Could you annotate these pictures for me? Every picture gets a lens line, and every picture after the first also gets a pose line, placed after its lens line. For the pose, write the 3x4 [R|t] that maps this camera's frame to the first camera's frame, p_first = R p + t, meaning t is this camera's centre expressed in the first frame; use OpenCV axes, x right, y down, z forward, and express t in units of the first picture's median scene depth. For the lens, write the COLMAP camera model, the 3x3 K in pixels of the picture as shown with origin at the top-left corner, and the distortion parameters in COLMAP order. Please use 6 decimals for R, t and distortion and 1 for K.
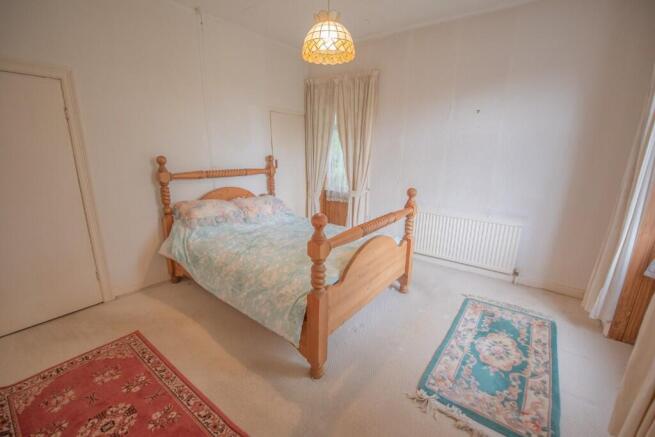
lens RADIAL K [[273.9, 0, 327.5], [0, 273.9, 218.5], [0, 0, 1]] dist [-0.002315, -0.000230]
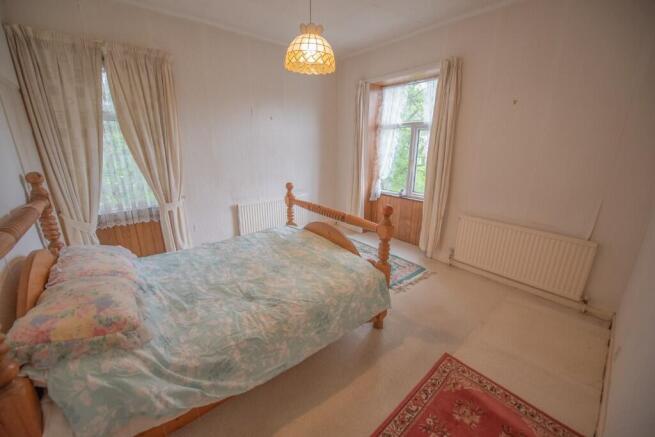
lens RADIAL K [[255.7, 0, 327.5], [0, 255.7, 218.5], [0, 0, 1]] dist [-0.013573, -0.000100]
pose [[0.233237, -0.295716, 0.926365, -0.965358], [0.239956, 0.940682, 0.239871, -0.244135], [-0.942349, 0.166340, 0.290361, 0.700077]]
